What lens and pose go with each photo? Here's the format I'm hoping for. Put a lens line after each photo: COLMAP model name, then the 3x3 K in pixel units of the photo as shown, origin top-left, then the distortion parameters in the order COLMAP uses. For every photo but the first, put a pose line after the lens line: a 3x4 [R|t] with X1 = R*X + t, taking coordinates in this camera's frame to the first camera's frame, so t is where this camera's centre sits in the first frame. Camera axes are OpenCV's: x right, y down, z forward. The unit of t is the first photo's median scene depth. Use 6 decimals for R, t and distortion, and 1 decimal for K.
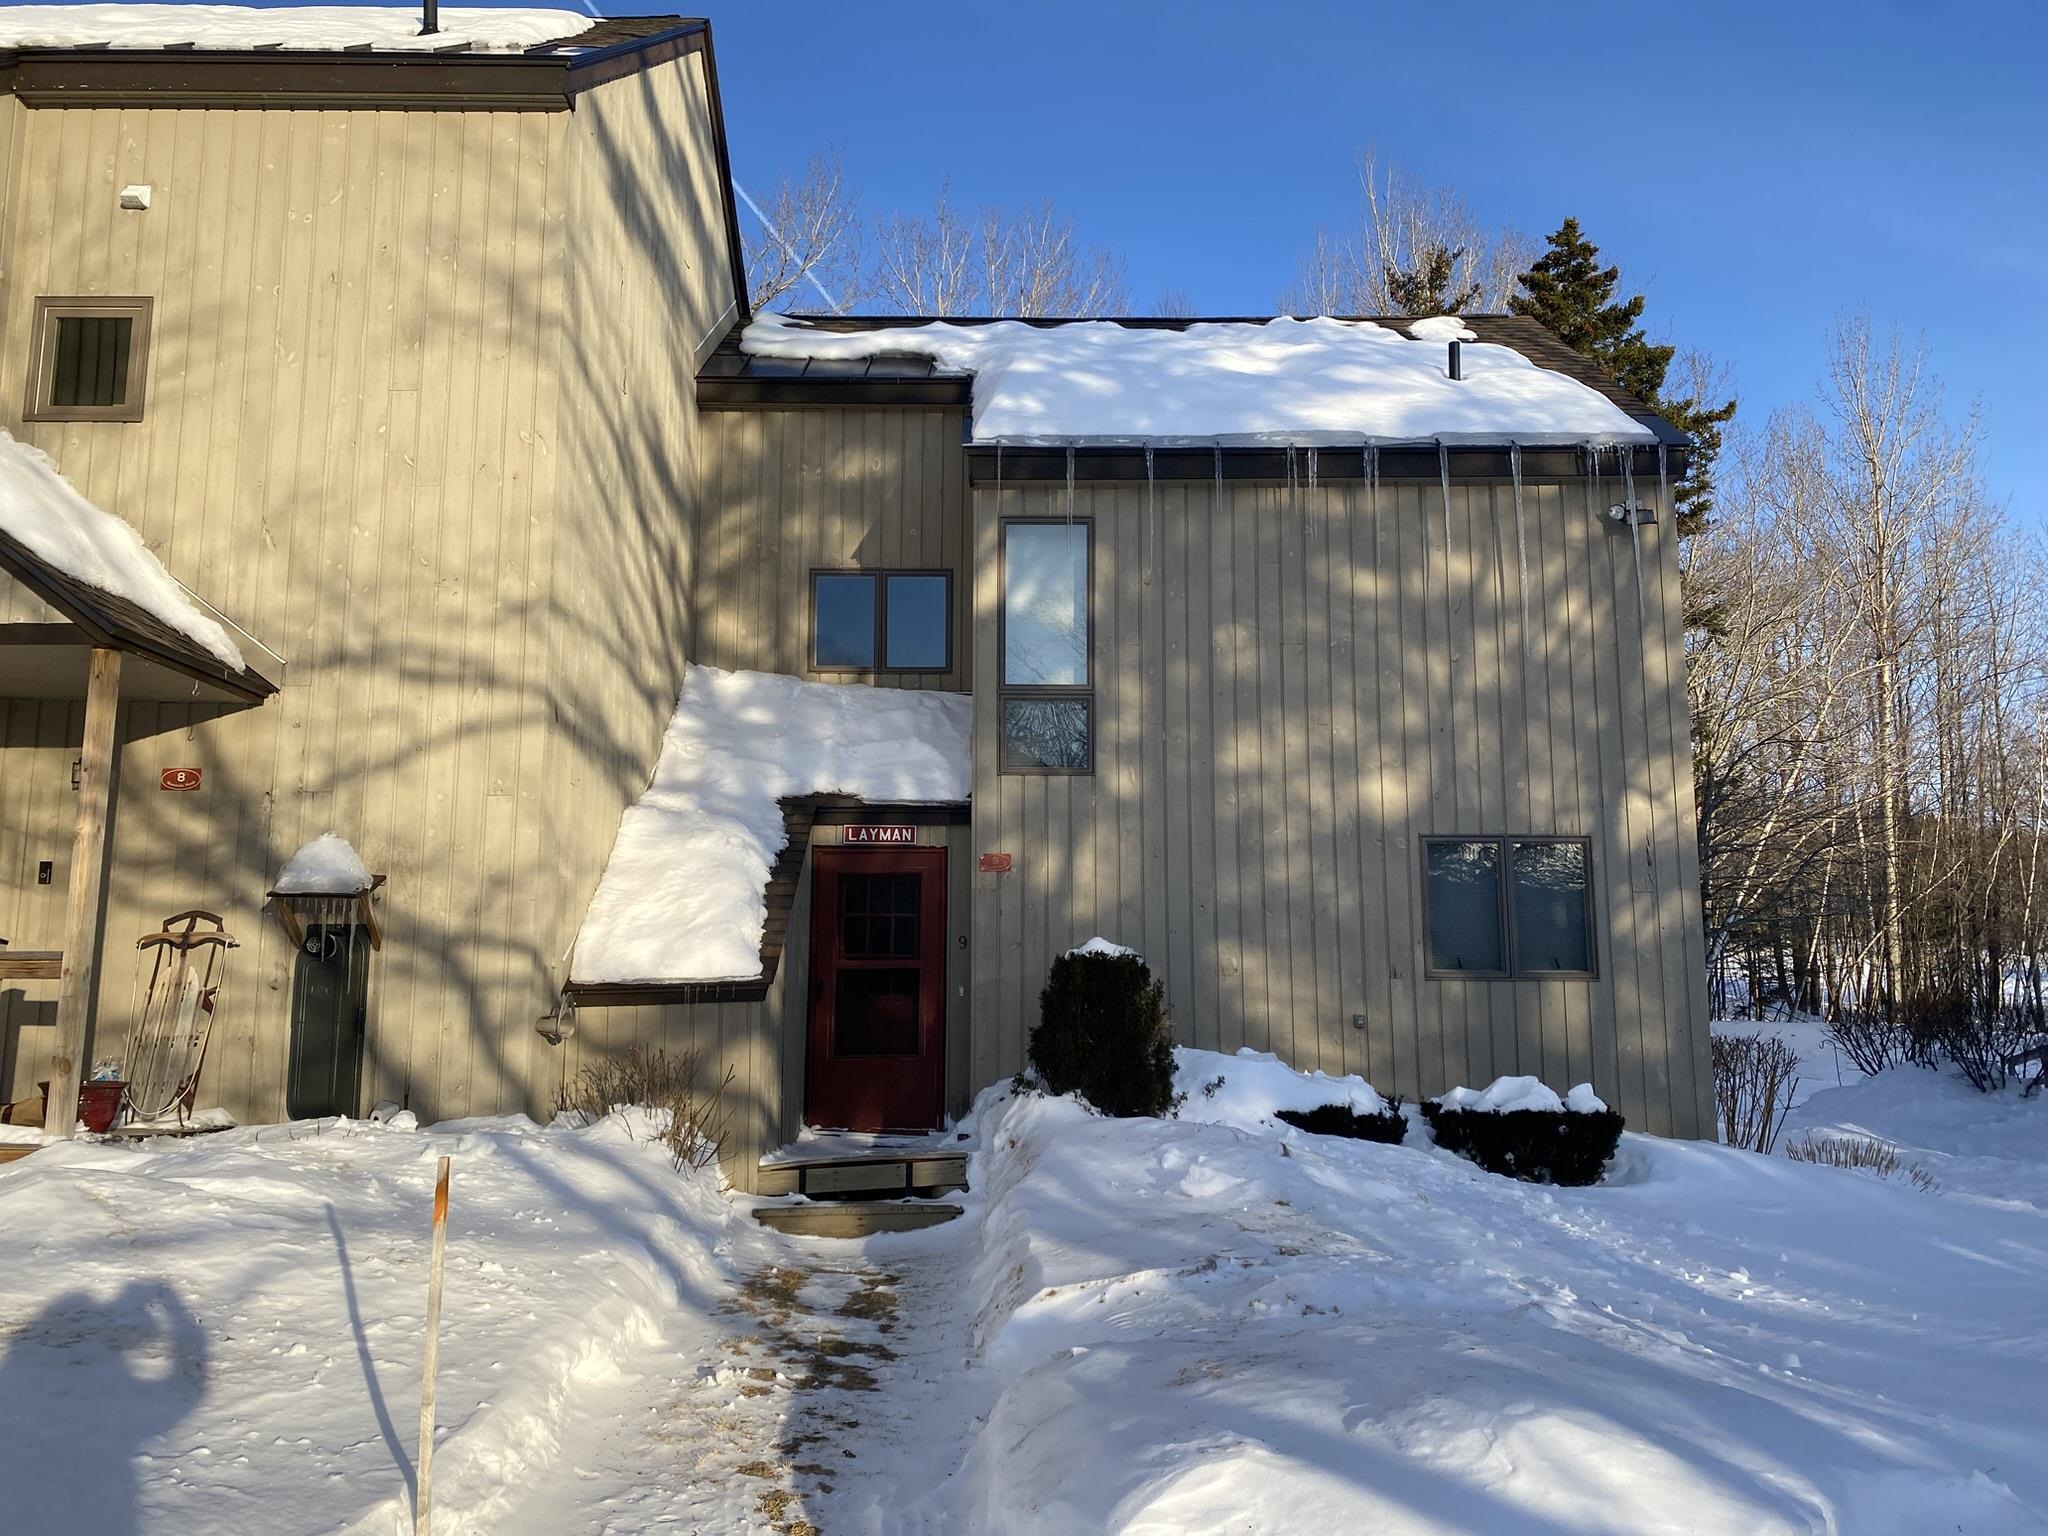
lens RADIAL K [[1503.2, 0, 1024.0], [0, 1503.2, 768.0], [0, 0, 1]] dist [0.069699, -0.002010]
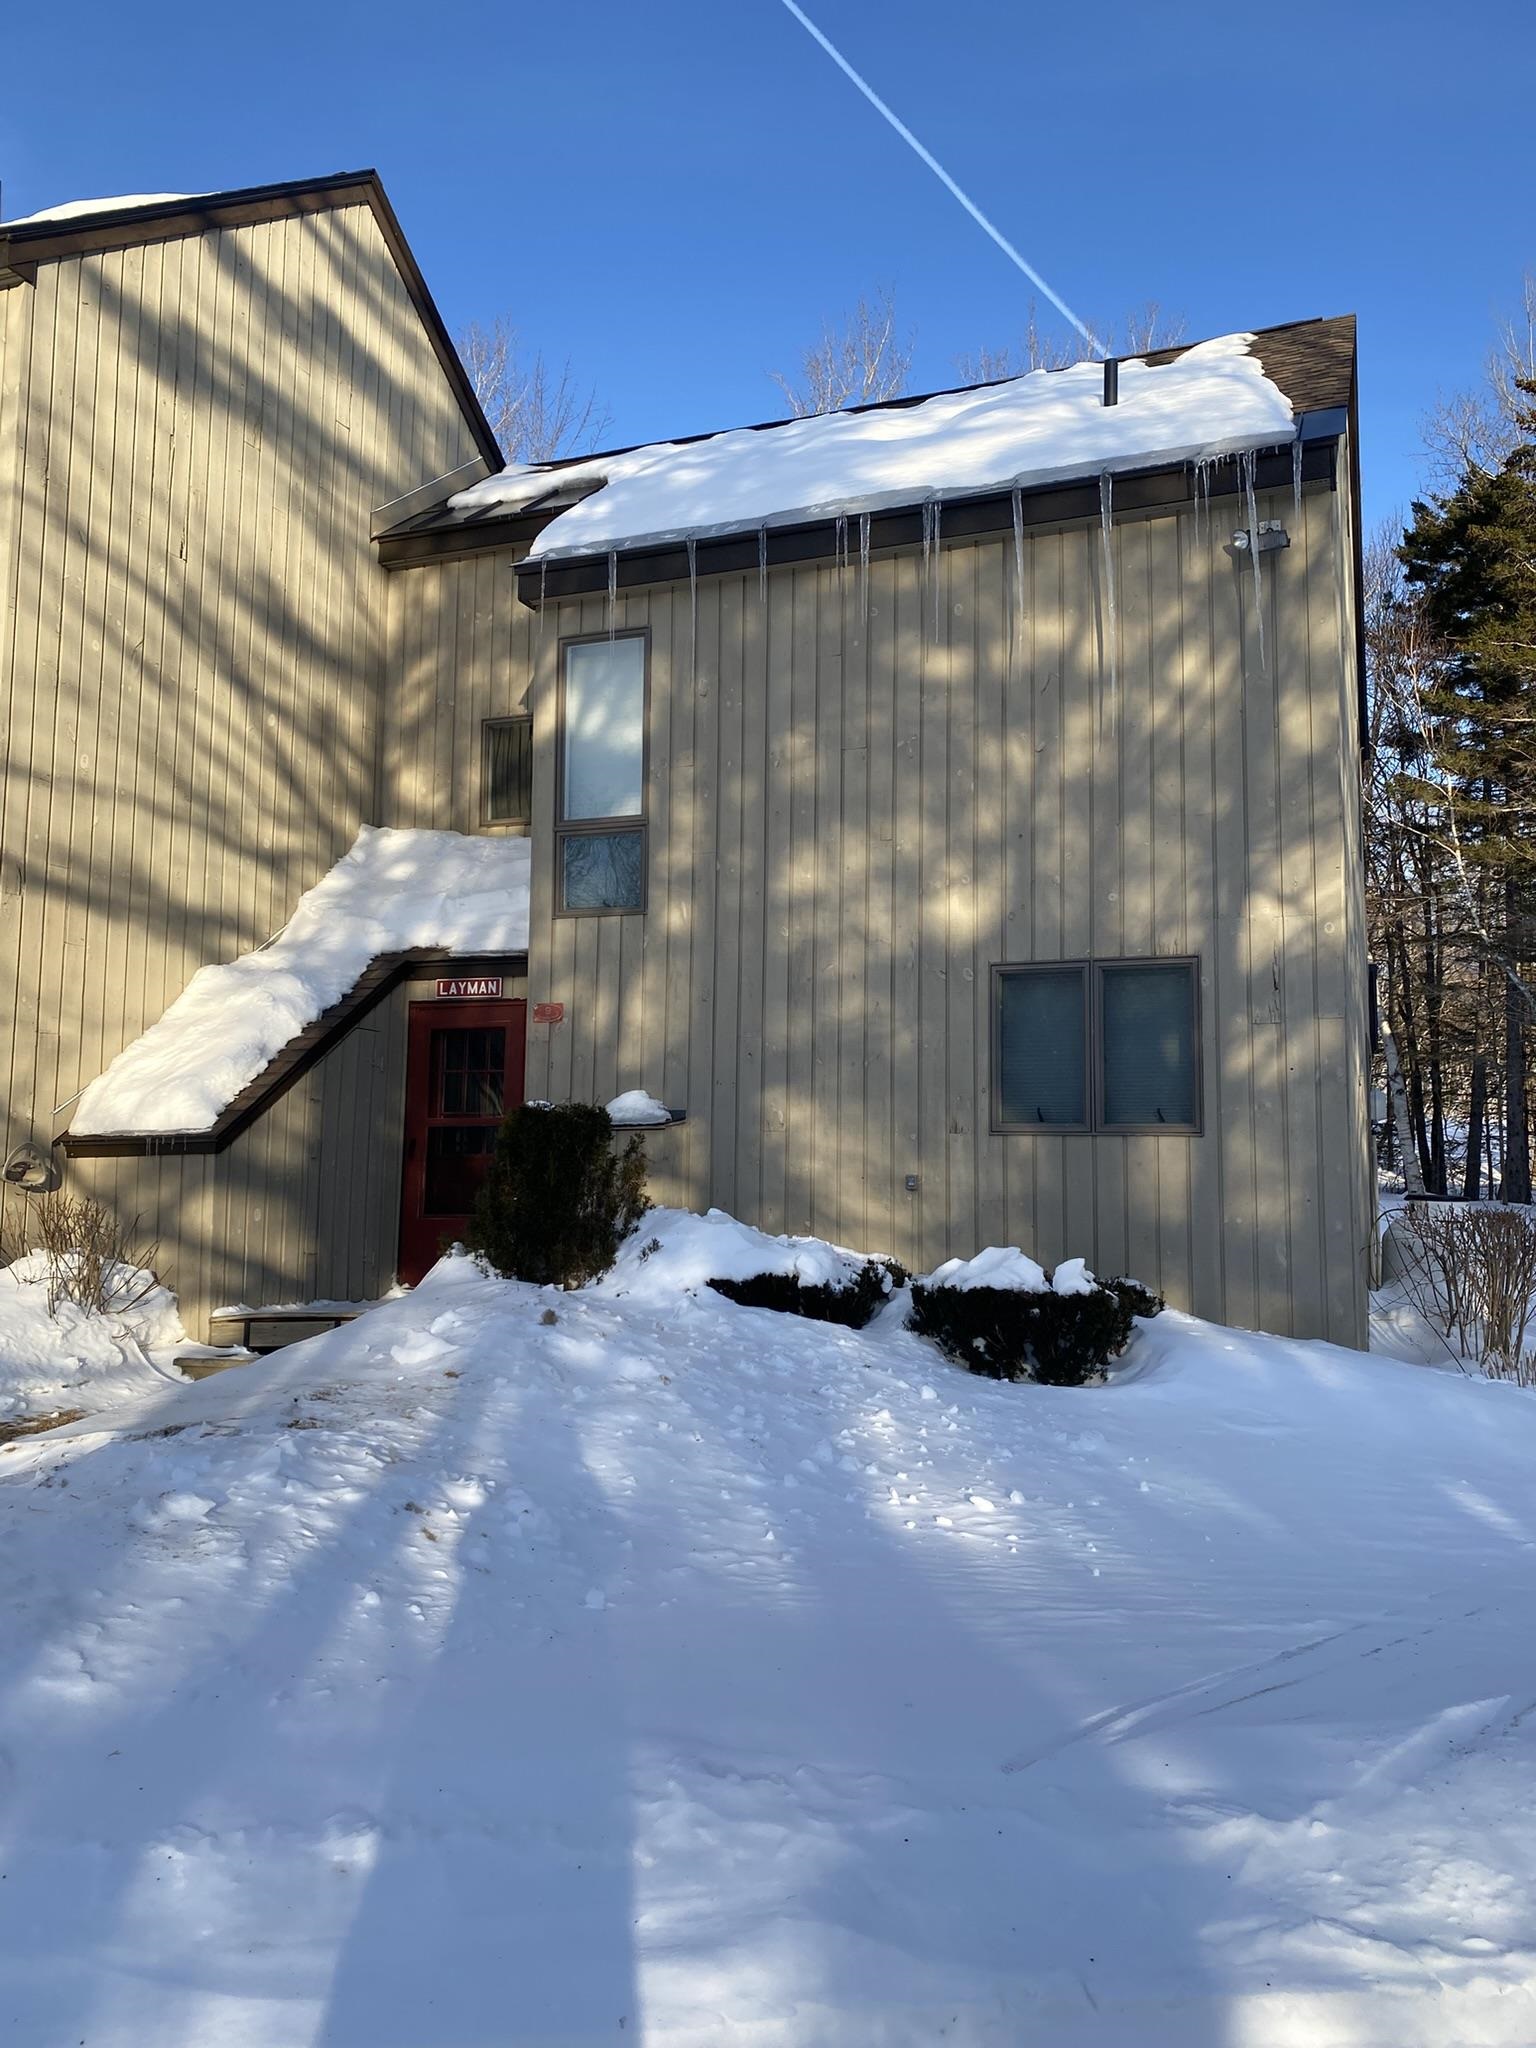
lens RADIAL K [[1531.6, 0, 770.5], [0, 1531.6, 999.1], [0, 0, 1]] dist [0.098143, -0.130788]
pose [[0.927177, -0.033052, -0.373162, 0.461049], [0.044795, 0.998735, 0.022839, 0.039389], [0.371935, -0.037892, 0.927485, 0.166564]]
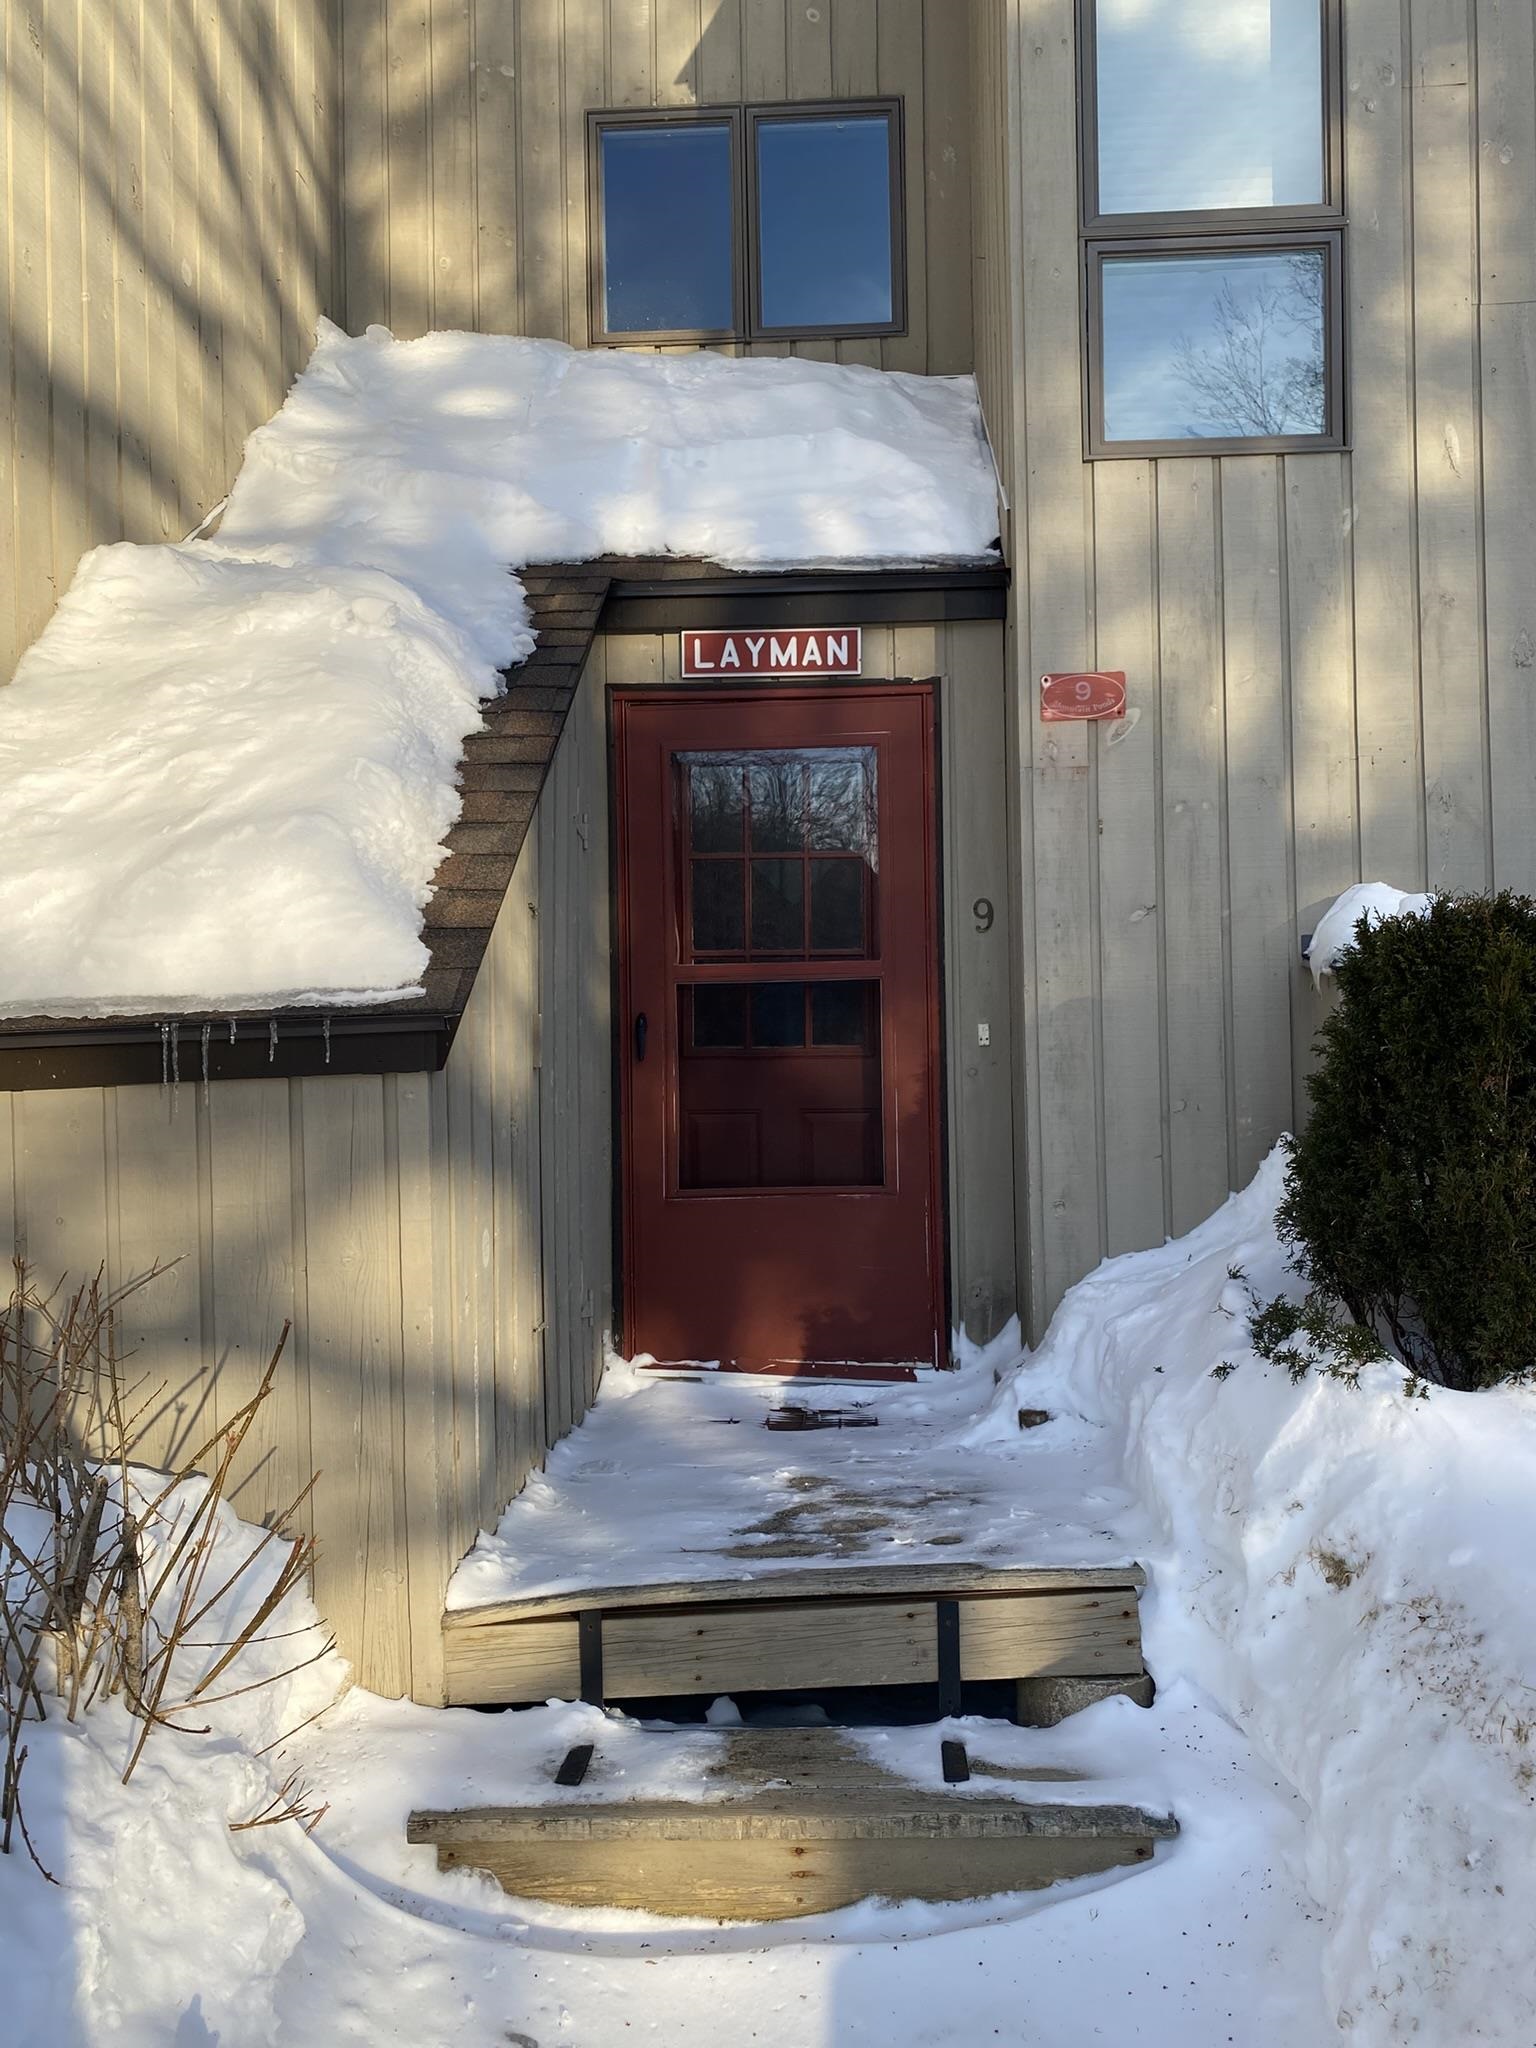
lens RADIAL K [[1531.6, 0, 770.5], [0, 1531.6, 999.1], [0, 0, 1]] dist [0.098143, -0.130788]
pose [[0.997797, -0.020426, -0.063126, -0.074017], [0.028047, 0.992095, 0.122313, 0.089138], [0.060129, -0.123814, 0.990482, 0.596232]]
